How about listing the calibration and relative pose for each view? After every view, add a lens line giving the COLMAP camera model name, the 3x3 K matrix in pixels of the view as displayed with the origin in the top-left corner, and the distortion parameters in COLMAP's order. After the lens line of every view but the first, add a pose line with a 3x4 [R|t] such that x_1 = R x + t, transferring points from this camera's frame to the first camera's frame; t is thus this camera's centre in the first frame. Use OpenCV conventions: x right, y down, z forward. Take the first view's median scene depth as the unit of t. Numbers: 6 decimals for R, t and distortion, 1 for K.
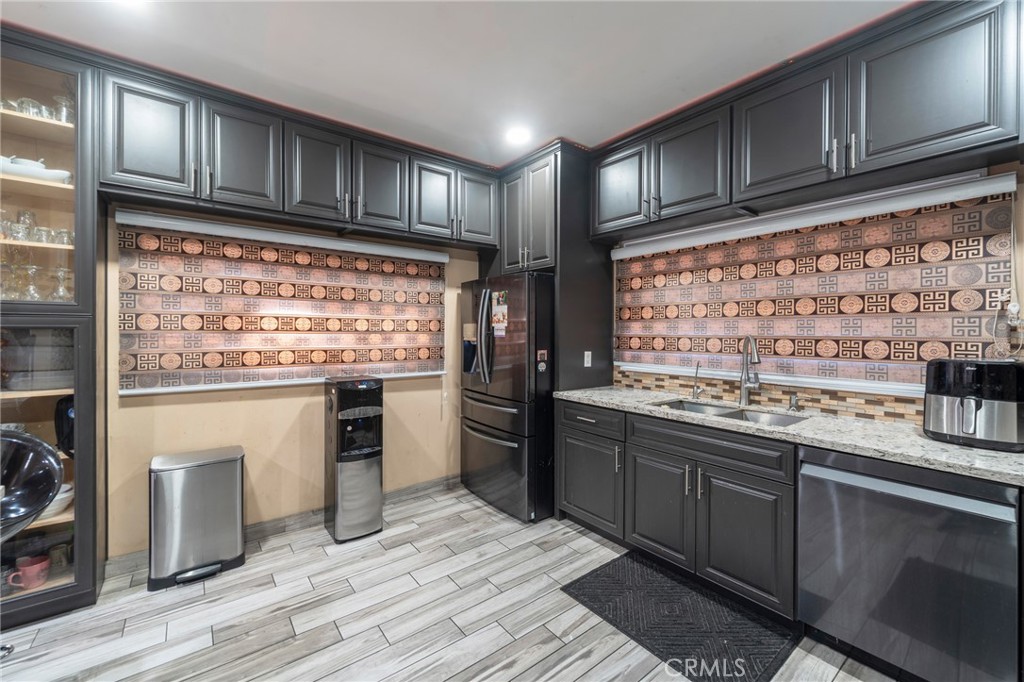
lens RADIAL K [[427.1, 0, 510.2], [0, 427.1, 332.9], [0, 0, 1]] dist [0.010403, -0.002192]
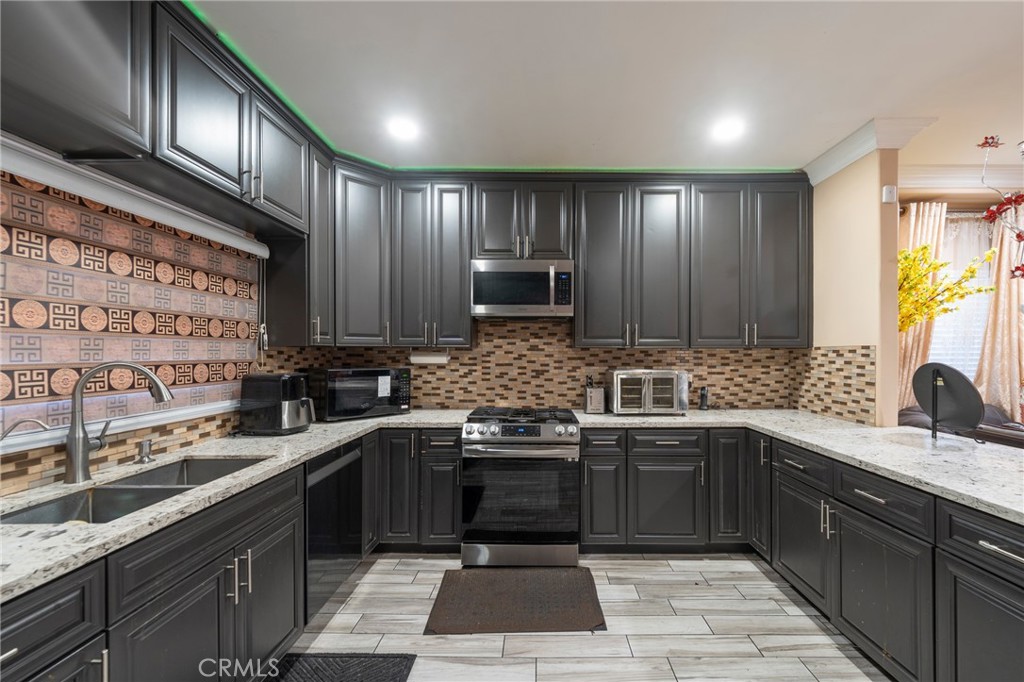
lens RADIAL K [[427.1, 0, 550.0], [0, 427.1, 355.9], [0, 0, 1]] dist [0.010403, -0.002192]
pose [[-0.811809, -0.003541, 0.583913, -0.306516], [0.004535, 0.999913, 0.012369, -0.007354], [-0.583906, 0.012690, -0.811722, 1.060069]]
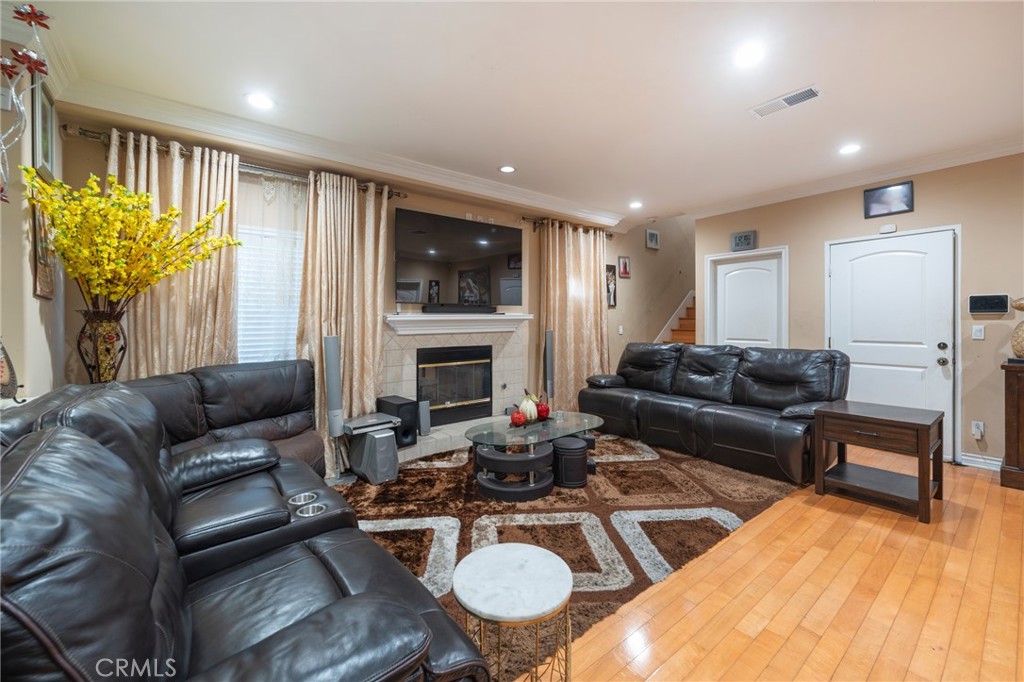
lens RADIAL K [[427.1, 0, 517.9], [0, 427.1, 323.7], [0, 0, 1]] dist [0.010403, -0.002192]
pose [[-0.998366, 0.009289, -0.056382, -1.248569], [0.008484, 0.999859, 0.014495, 0.030660], [0.056508, 0.013992, -0.998304, 0.601331]]
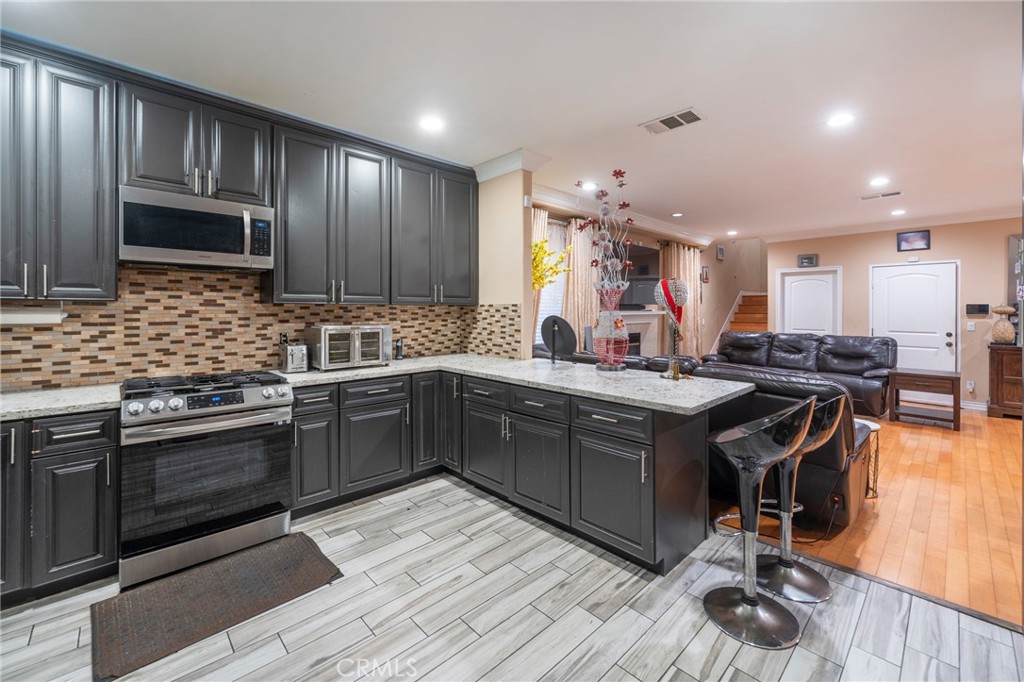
lens RADIAL K [[427.1, 0, 521.4], [0, 427.1, 309.2], [0, 0, 1]] dist [0.010403, -0.002192]
pose [[-0.990825, -0.001948, -0.135135, -0.142610], [-0.002981, 0.999968, 0.007443, -0.009446], [0.135117, 0.007777, -0.990799, 1.234870]]
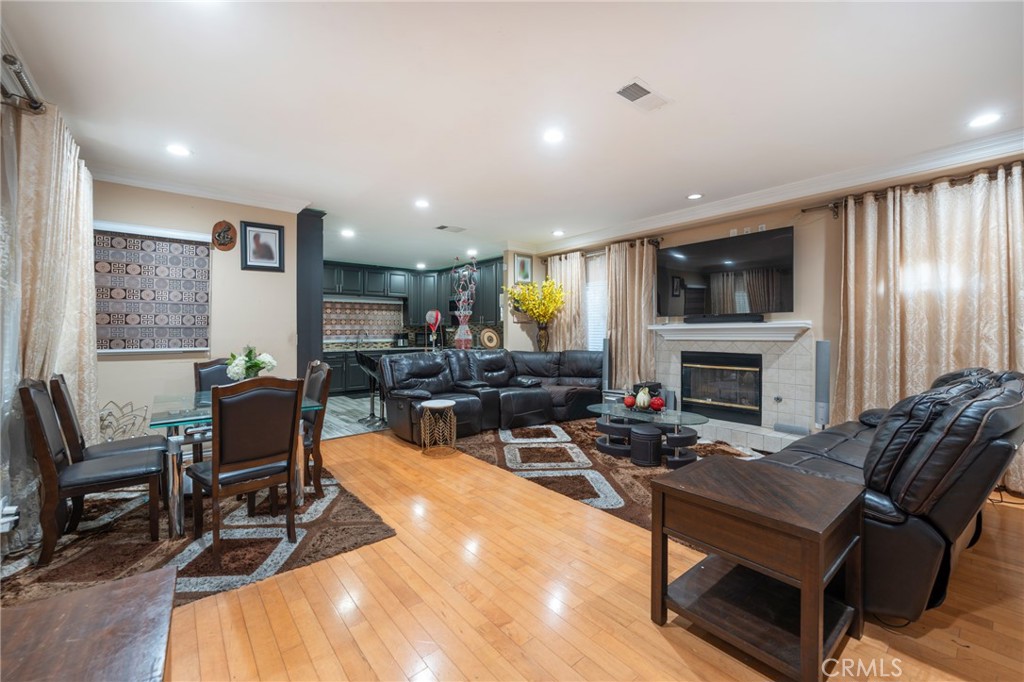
lens RADIAL K [[427.1, 0, 515.6], [0, 427.1, 332.3], [0, 0, 1]] dist [0.010403, -0.002192]
pose [[-0.057114, 0.003018, 0.998363, -3.041081], [0.009909, 0.999948, -0.002456, 0.051085], [-0.998318, 0.009752, -0.057141, -0.121127]]
